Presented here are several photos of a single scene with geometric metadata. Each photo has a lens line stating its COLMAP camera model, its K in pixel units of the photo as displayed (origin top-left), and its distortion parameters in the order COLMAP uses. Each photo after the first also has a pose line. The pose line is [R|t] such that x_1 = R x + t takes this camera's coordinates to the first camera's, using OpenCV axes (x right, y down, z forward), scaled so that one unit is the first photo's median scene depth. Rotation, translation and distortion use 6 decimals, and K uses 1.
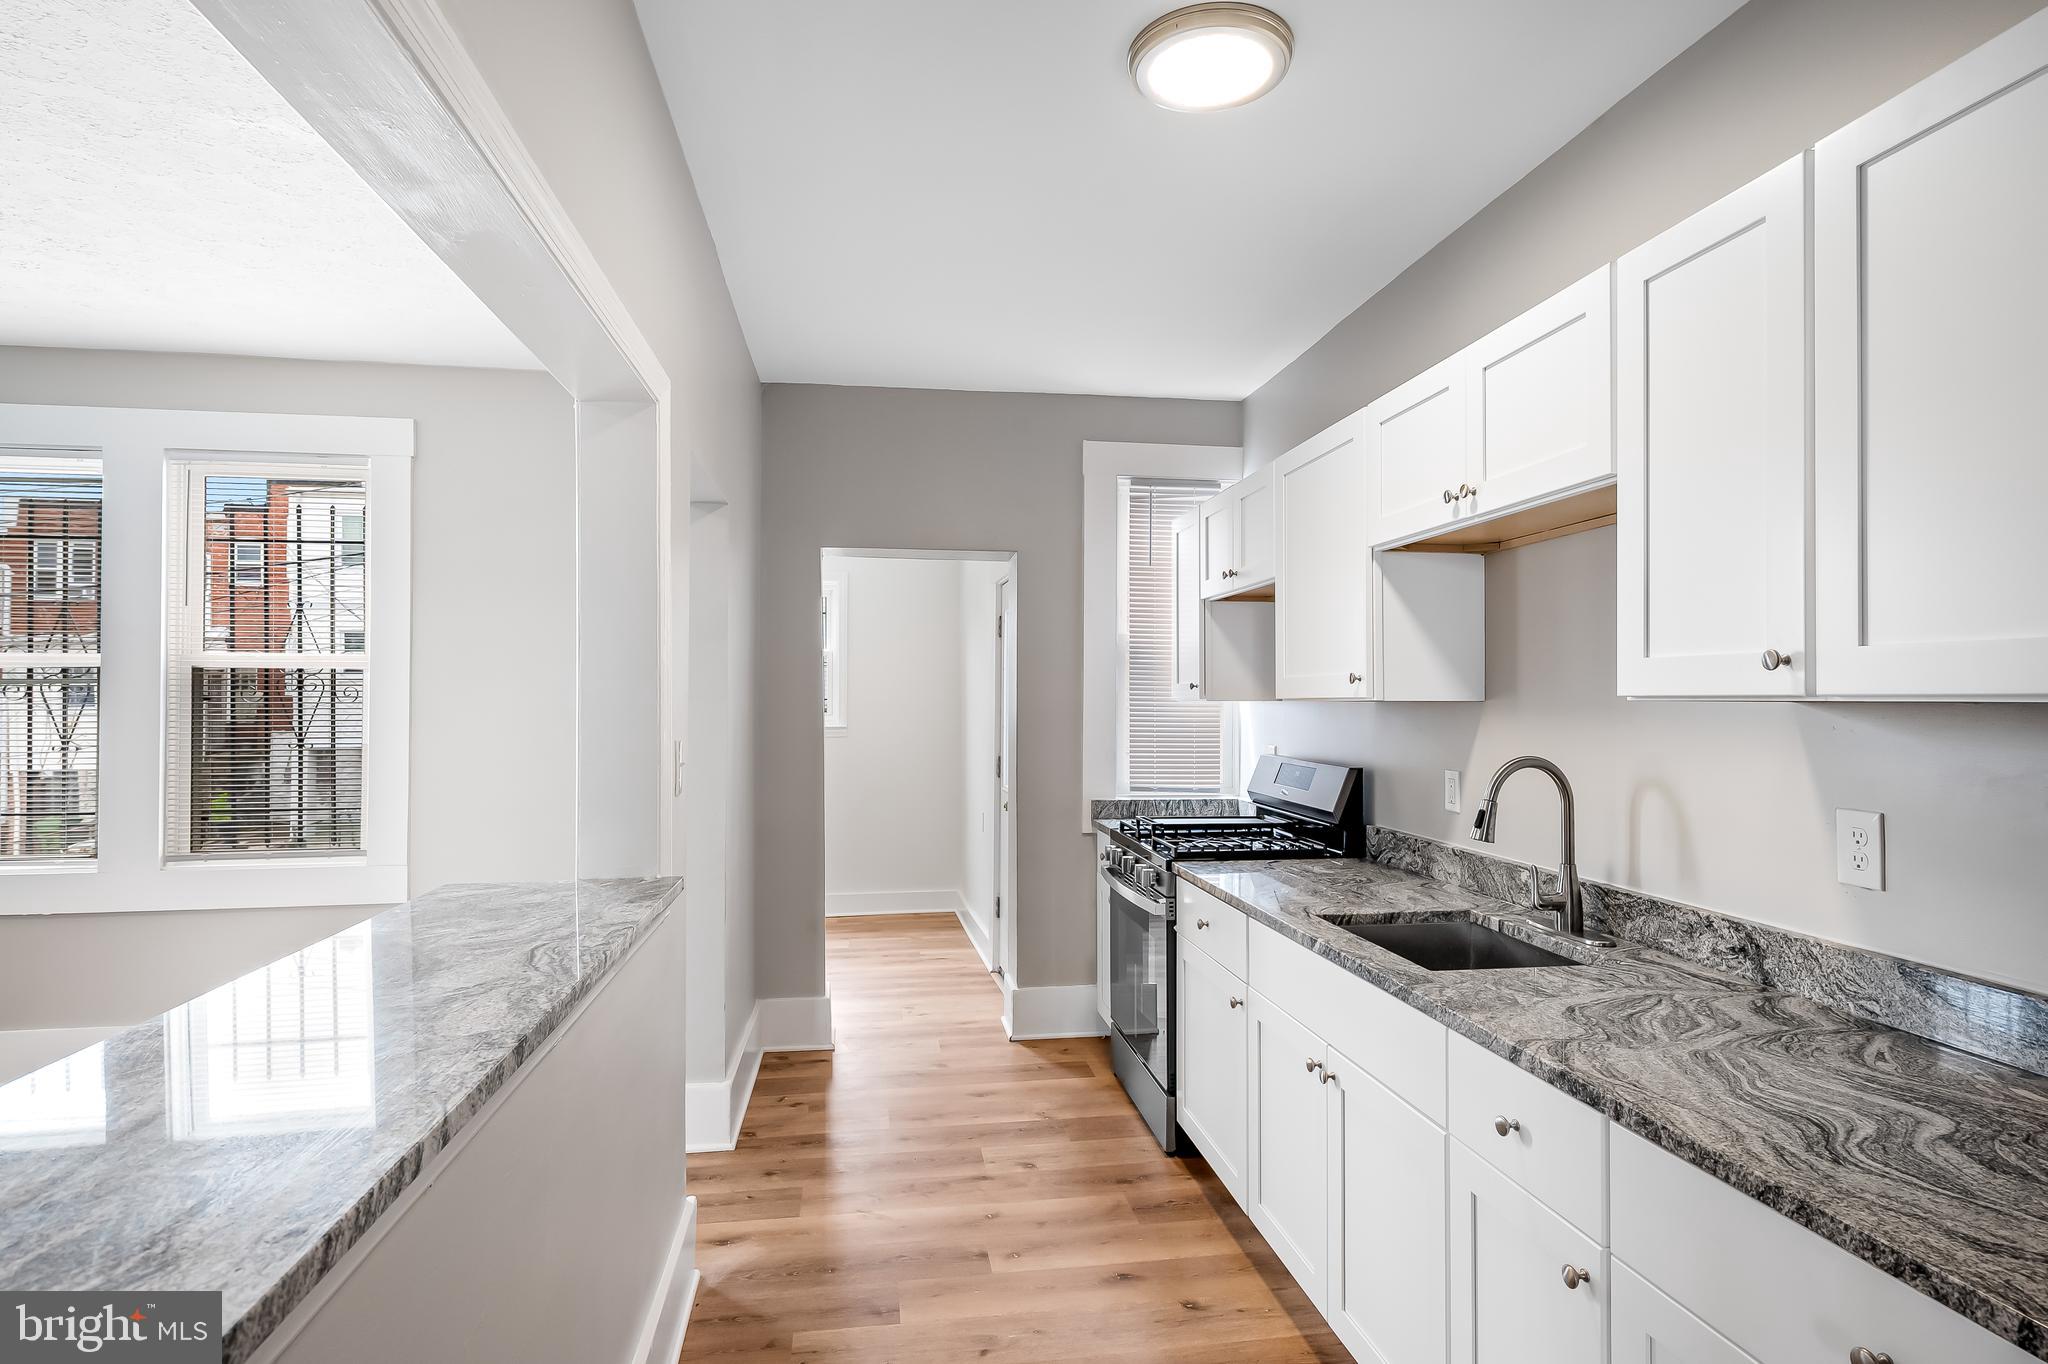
lens RADIAL K [[1049.9, 0, 1016.6], [0, 1049.9, 691.2], [0, 0, 1]] dist [0.004164, -0.001727]
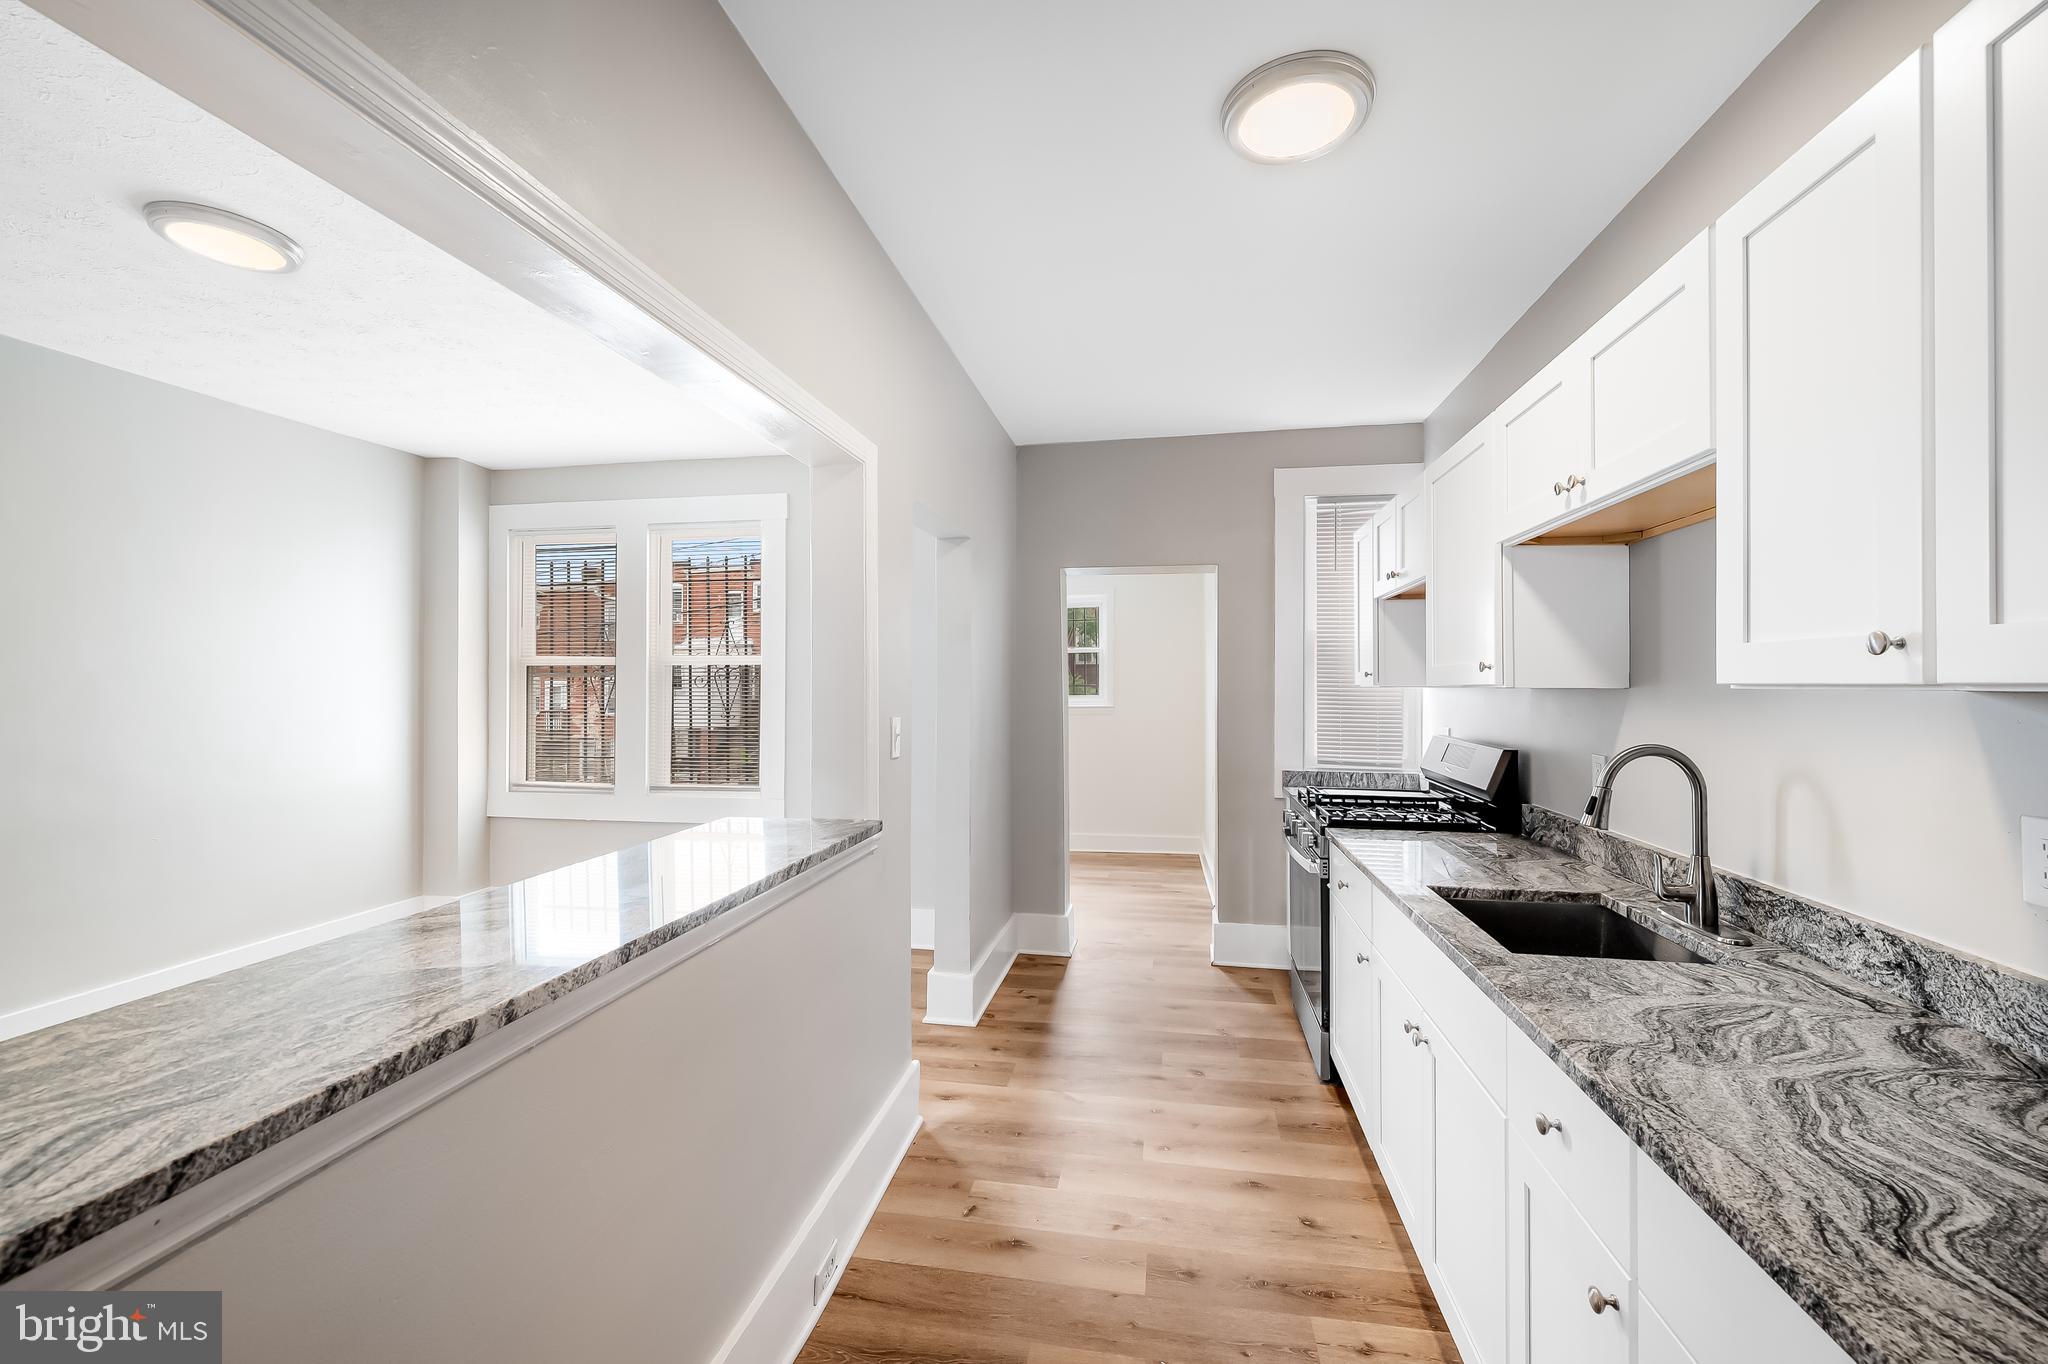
lens RADIAL K [[799.4, 0, 1032.6], [0, 799.4, 680.0], [0, 0, 1]] dist [0.001663, -0.000745]
pose [[0.949568, -0.002083, -0.313553, 0.161170], [0.002553, 0.999996, 0.001090, -0.001200], [0.313550, -0.001836, 0.949570, 0.094762]]
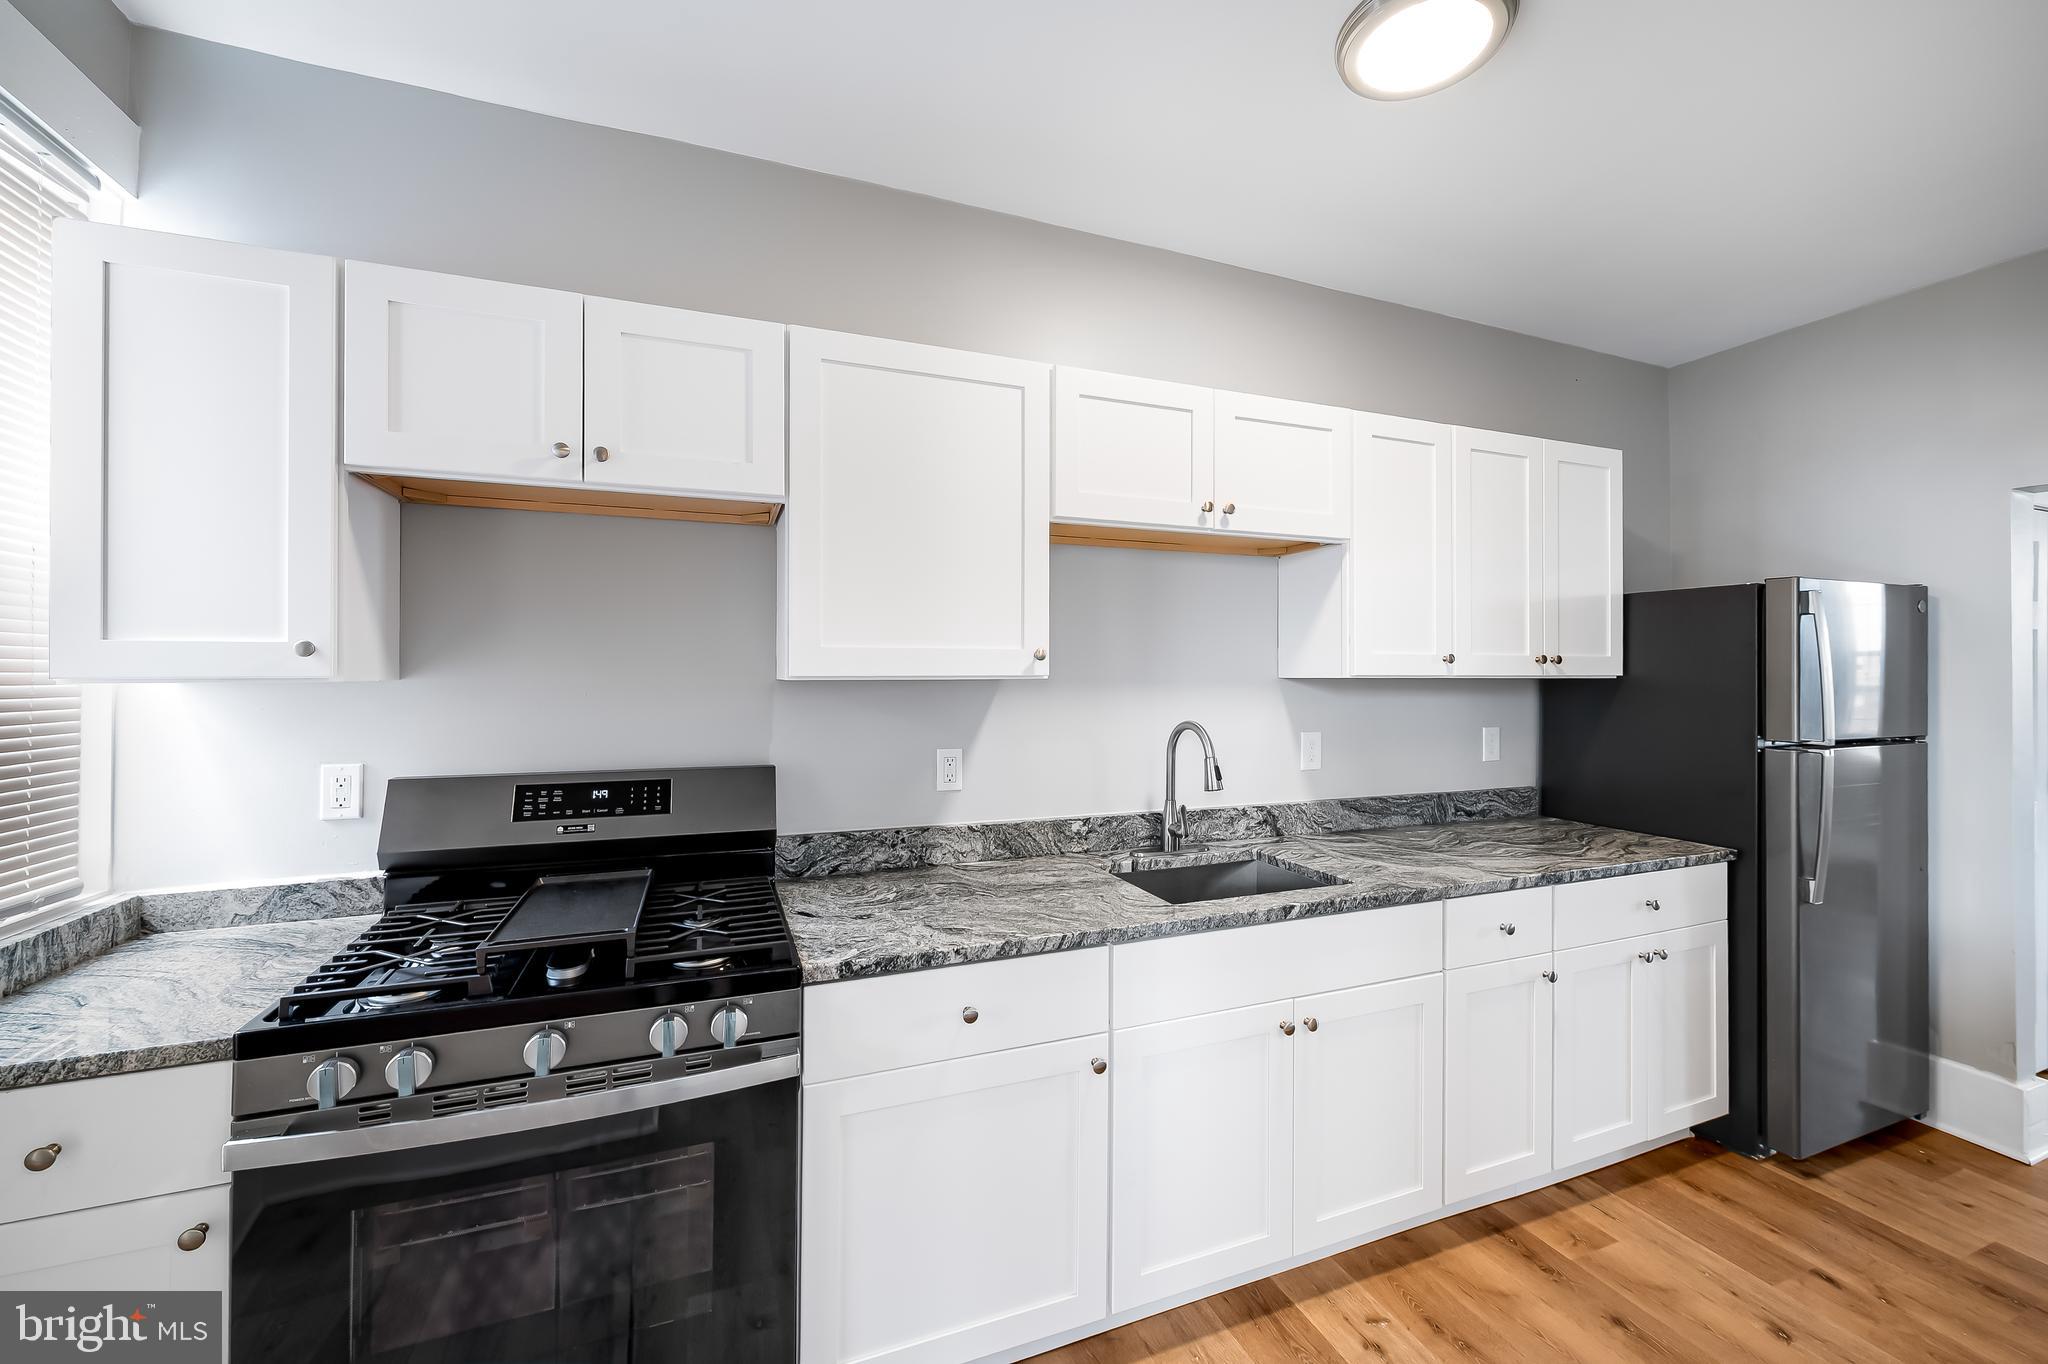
lens RADIAL K [[799.4, 0, 1055.3], [0, 799.4, 672.7], [0, 0, 1]] dist [0.001663, -0.000745]
pose [[-0.227617, -0.001818, 0.973749, -0.409916], [-0.009935, 0.999951, -0.000455, 0.004238], [-0.973700, -0.009778, -0.227624, 1.309840]]
